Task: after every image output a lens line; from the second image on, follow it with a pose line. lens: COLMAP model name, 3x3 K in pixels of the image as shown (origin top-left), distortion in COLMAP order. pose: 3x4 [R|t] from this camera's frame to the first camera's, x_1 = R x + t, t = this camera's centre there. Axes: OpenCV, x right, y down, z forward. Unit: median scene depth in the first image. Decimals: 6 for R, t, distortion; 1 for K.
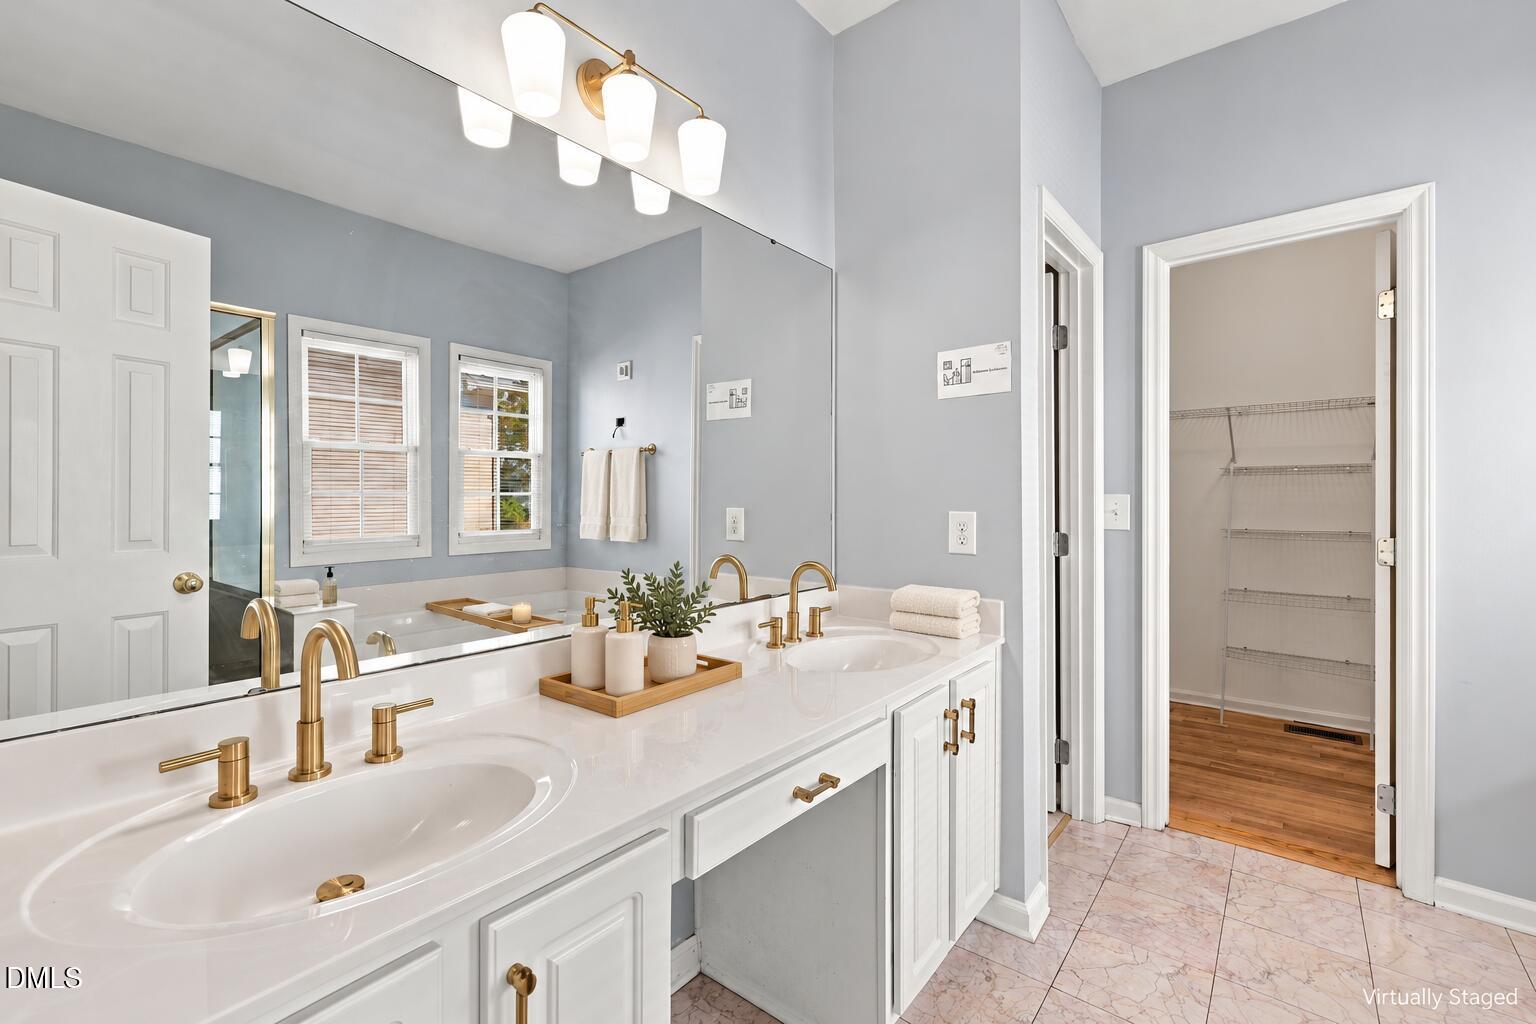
lens RADIAL K [[681.9, 0, 768.0], [0, 681.9, 512.0], [0, 0, 1]] dist [0.000344, -0.000395]
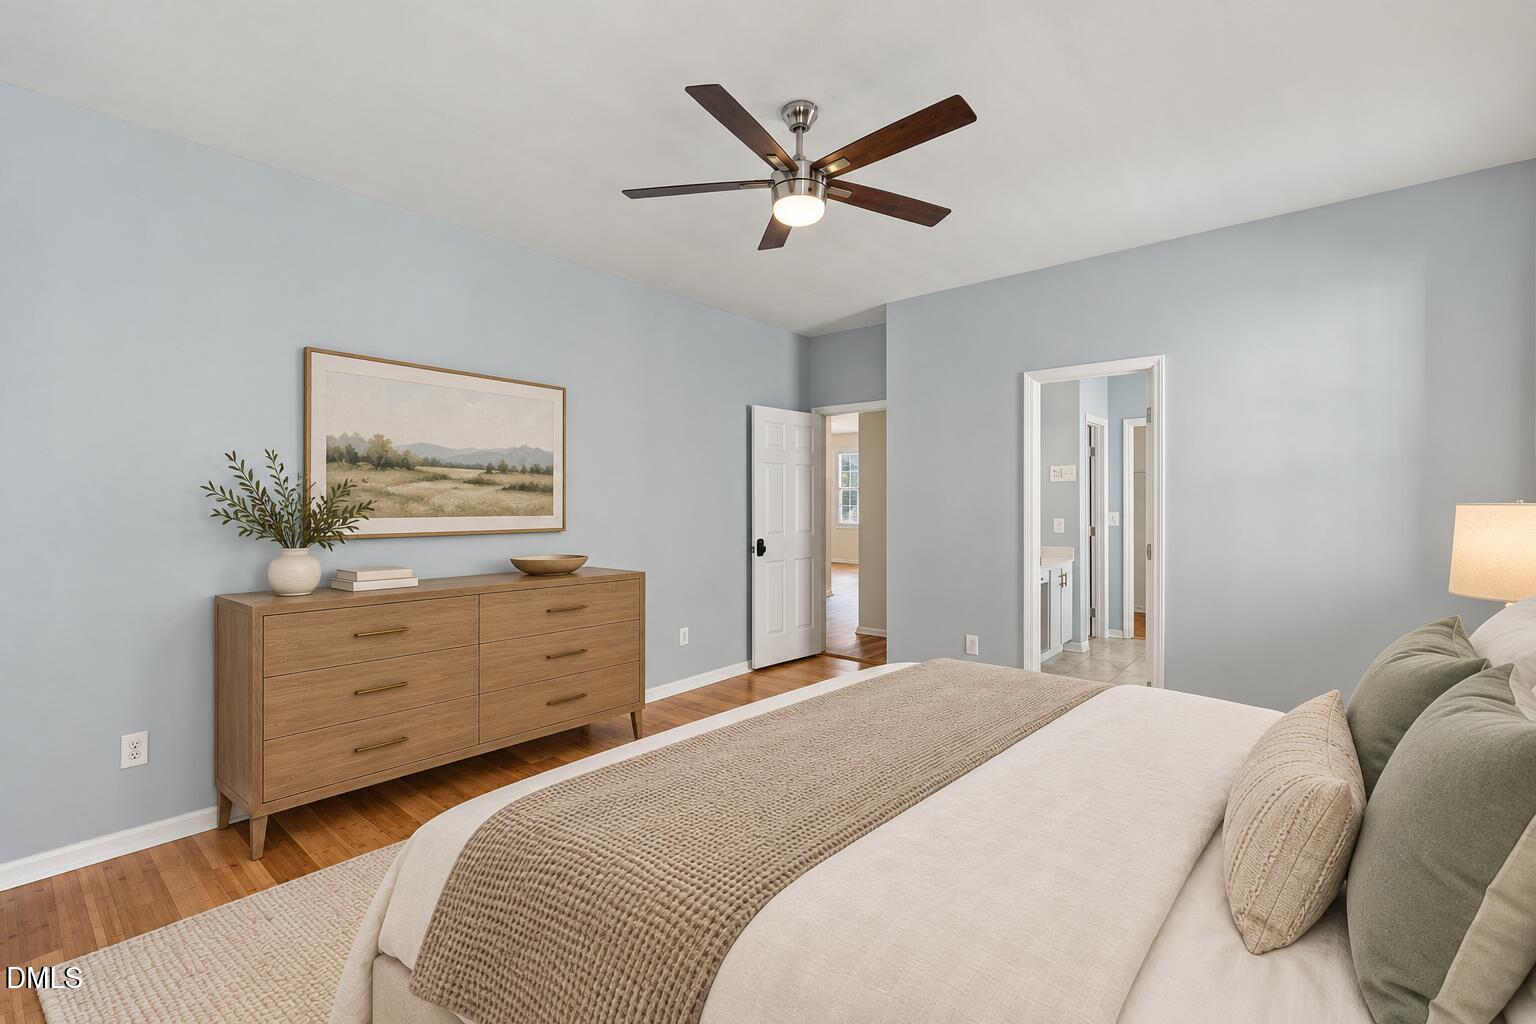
lens RADIAL K [[681.9, 0, 768.0], [0, 681.9, 512.0], [0, 0, 1]] dist [0.000344, -0.000395]
pose [[0.999276, 0.001394, -0.038012, -0.734589], [-0.001610, 0.999983, -0.005653, -0.009383], [0.038003, 0.005710, 0.999261, -1.712647]]
